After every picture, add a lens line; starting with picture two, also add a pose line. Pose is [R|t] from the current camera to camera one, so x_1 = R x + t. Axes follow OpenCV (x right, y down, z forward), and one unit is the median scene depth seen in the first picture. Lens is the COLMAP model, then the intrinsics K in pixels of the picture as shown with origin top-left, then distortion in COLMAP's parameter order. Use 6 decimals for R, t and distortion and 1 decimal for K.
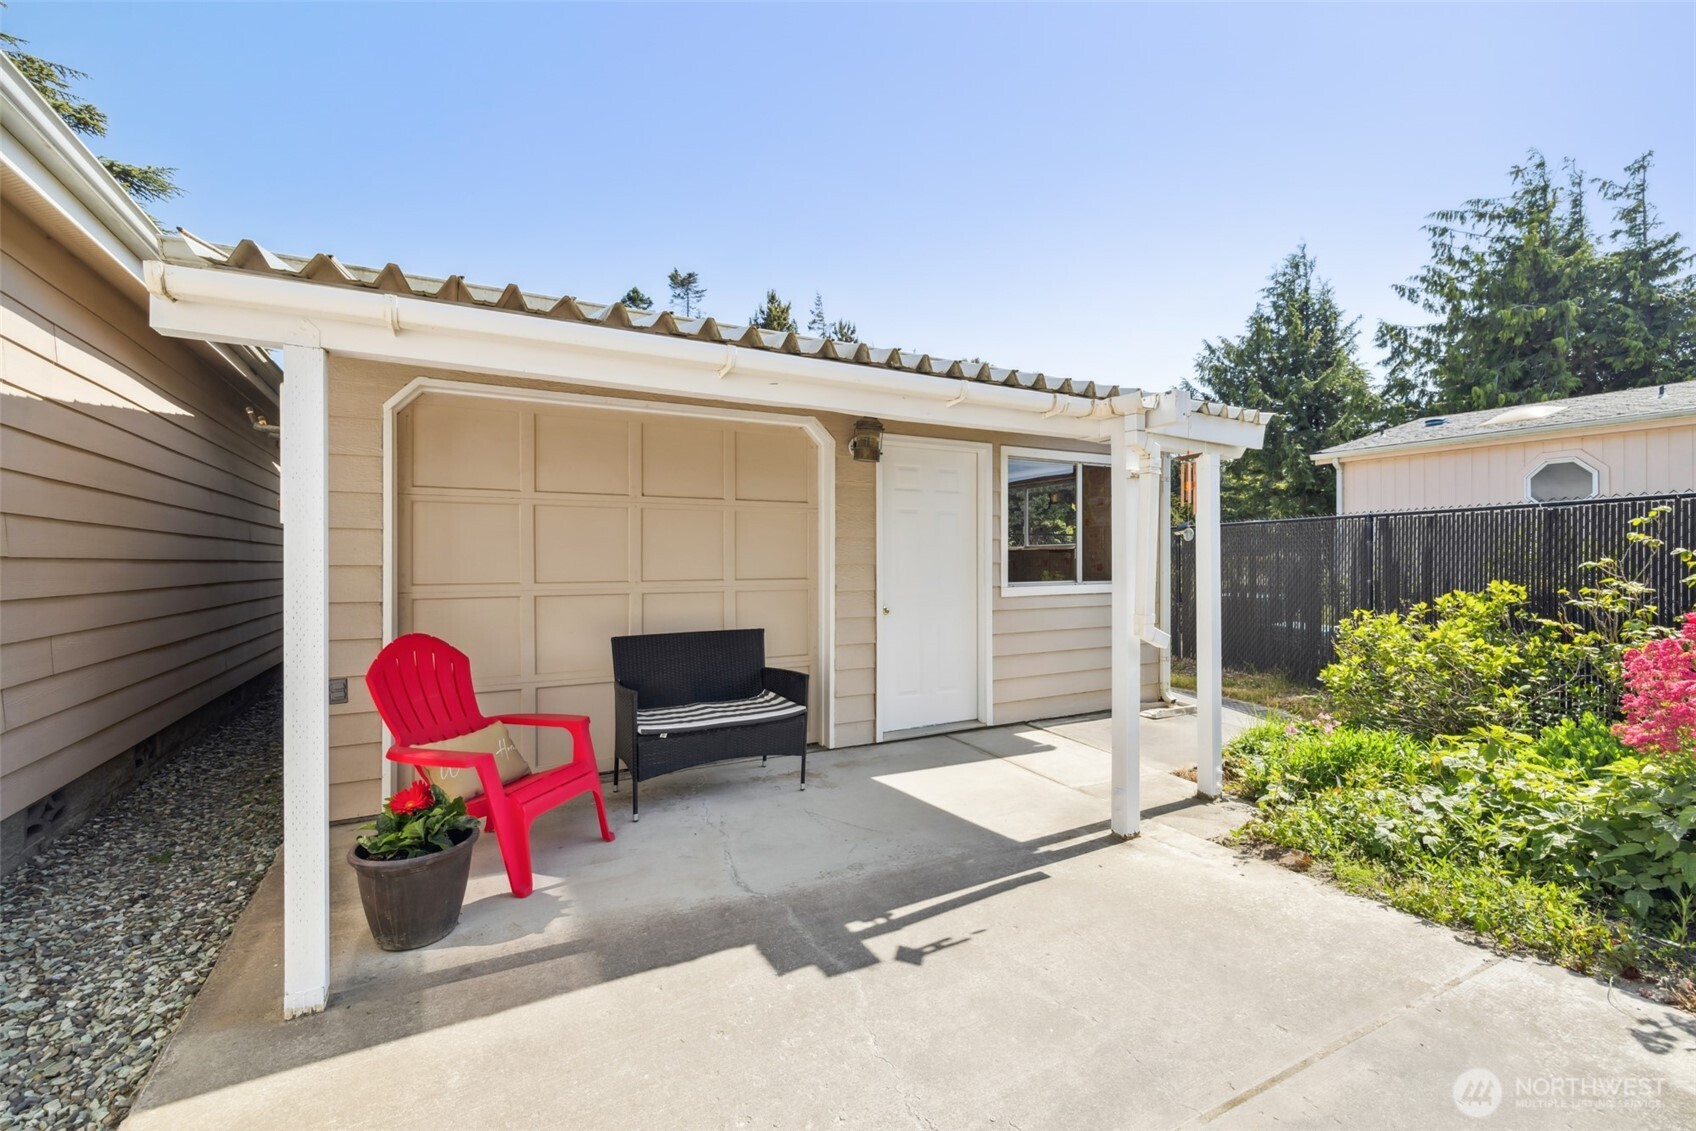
lens RADIAL K [[727.4, 0, 846.9], [0, 727.4, 557.3], [0, 0, 1]] dist [-0.002495, -0.000204]
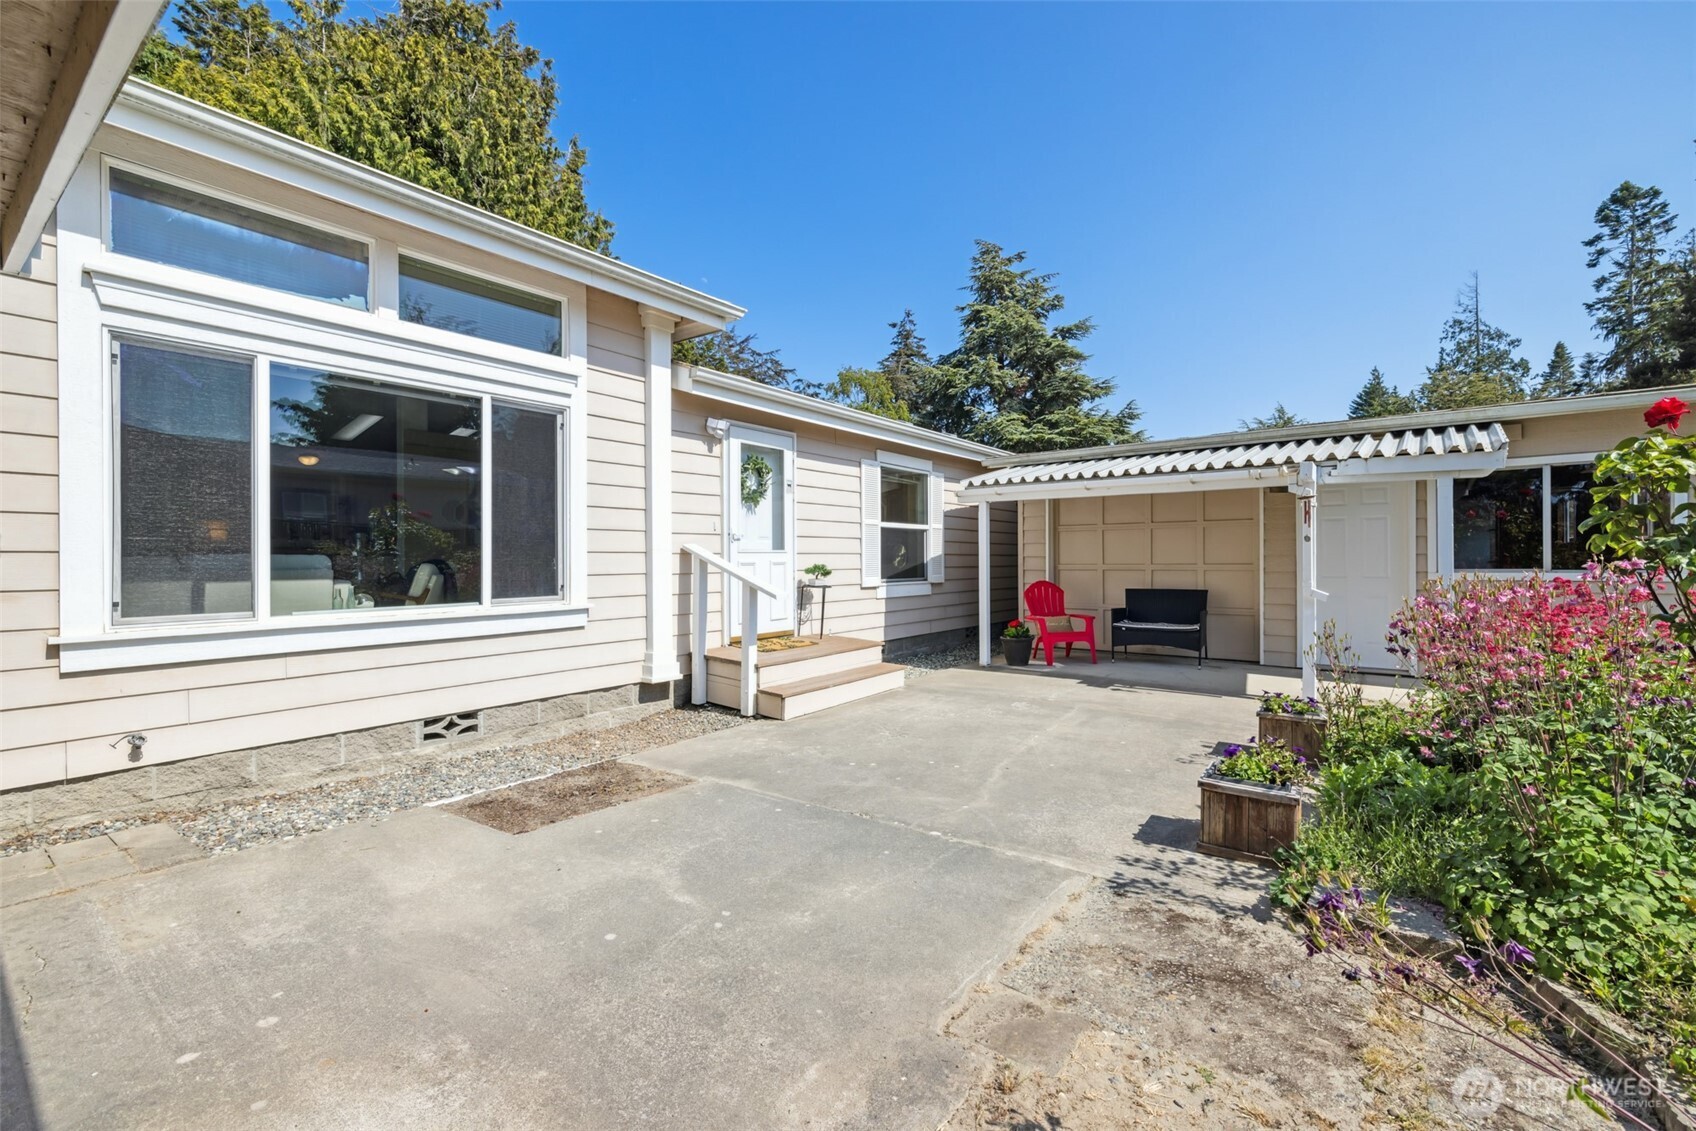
lens RADIAL K [[727.4, 0, 848.8], [0, 727.4, 559.5], [0, 0, 1]] dist [-0.002495, -0.000204]
pose [[0.420649, -0.000825, -0.907223, 1.803920], [0.008340, 0.999961, 0.002957, 0.009365], [0.907185, -0.008810, 0.420639, -0.968743]]
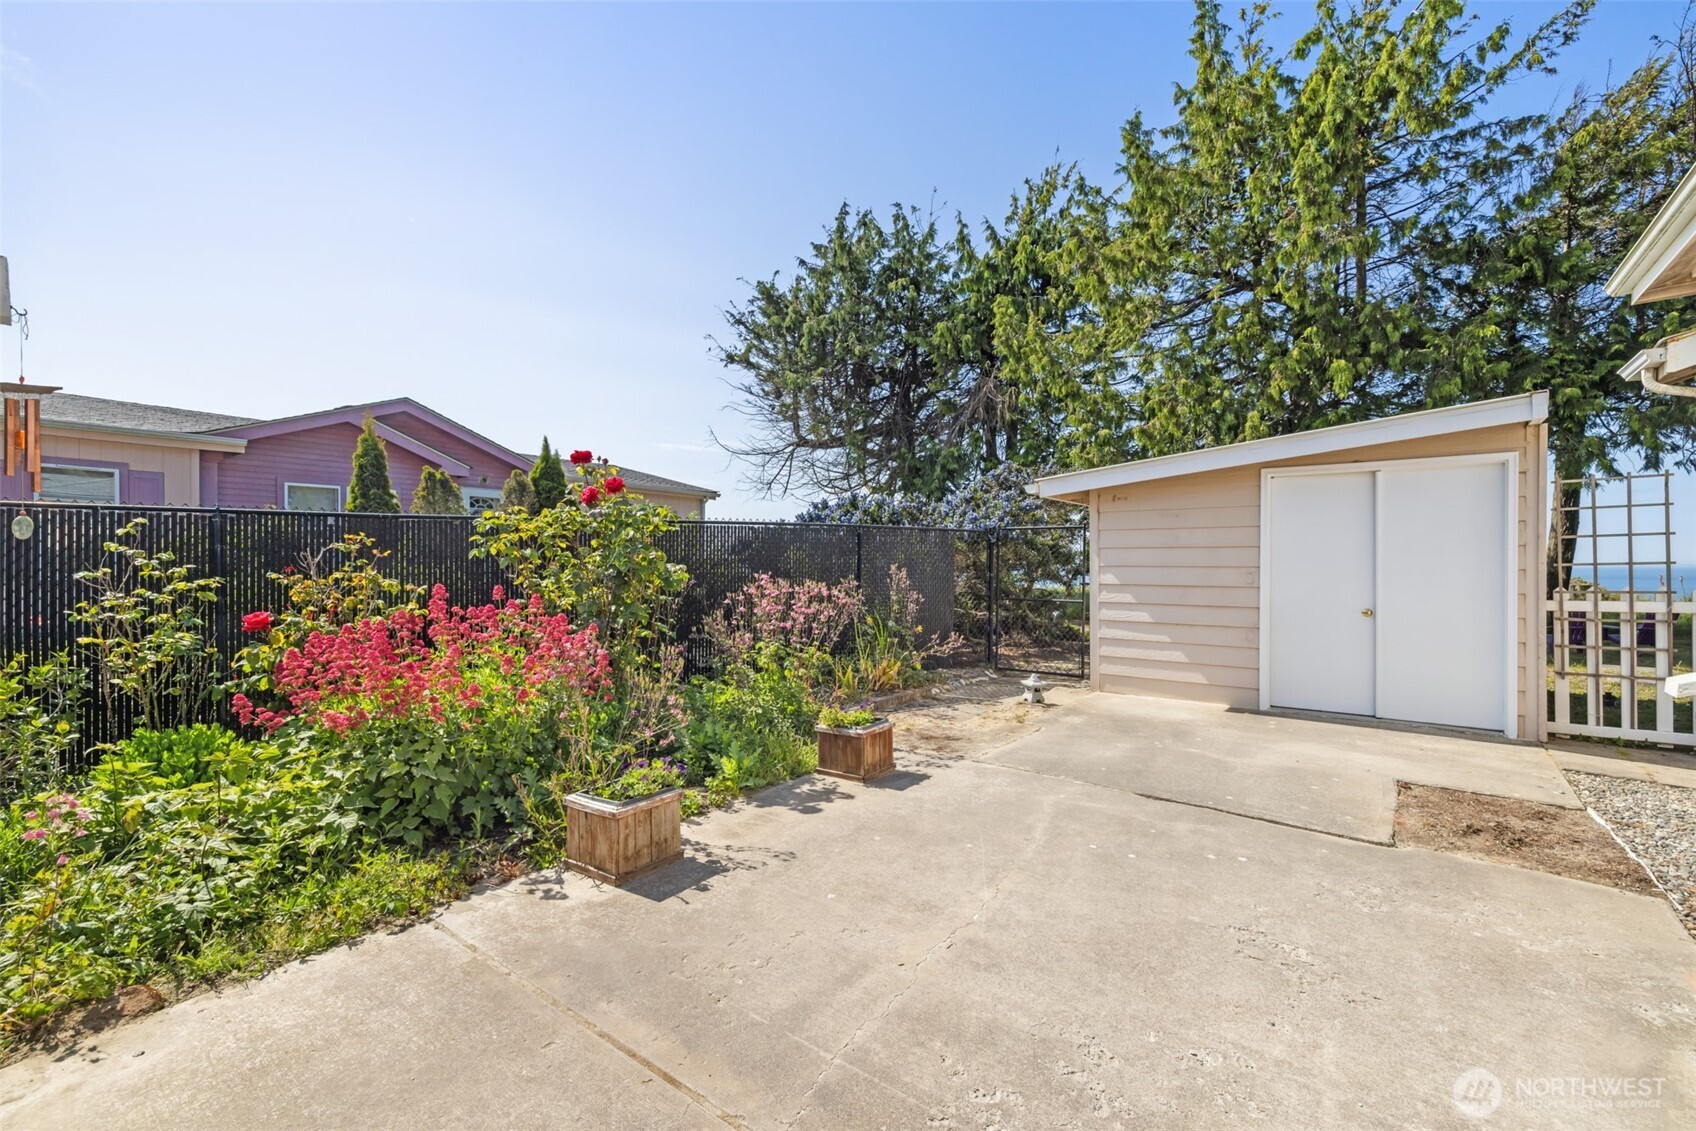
lens RADIAL K [[727.4, 0, 845.3], [0, 727.4, 566.4], [0, 0, 1]] dist [-0.002495, -0.000204]
pose [[-0.412875, 0.001082, 0.910787, -0.292226], [0.000393, 0.999999, -0.001010, -0.000583], [-0.910788, -0.000059, -0.412875, 0.648571]]
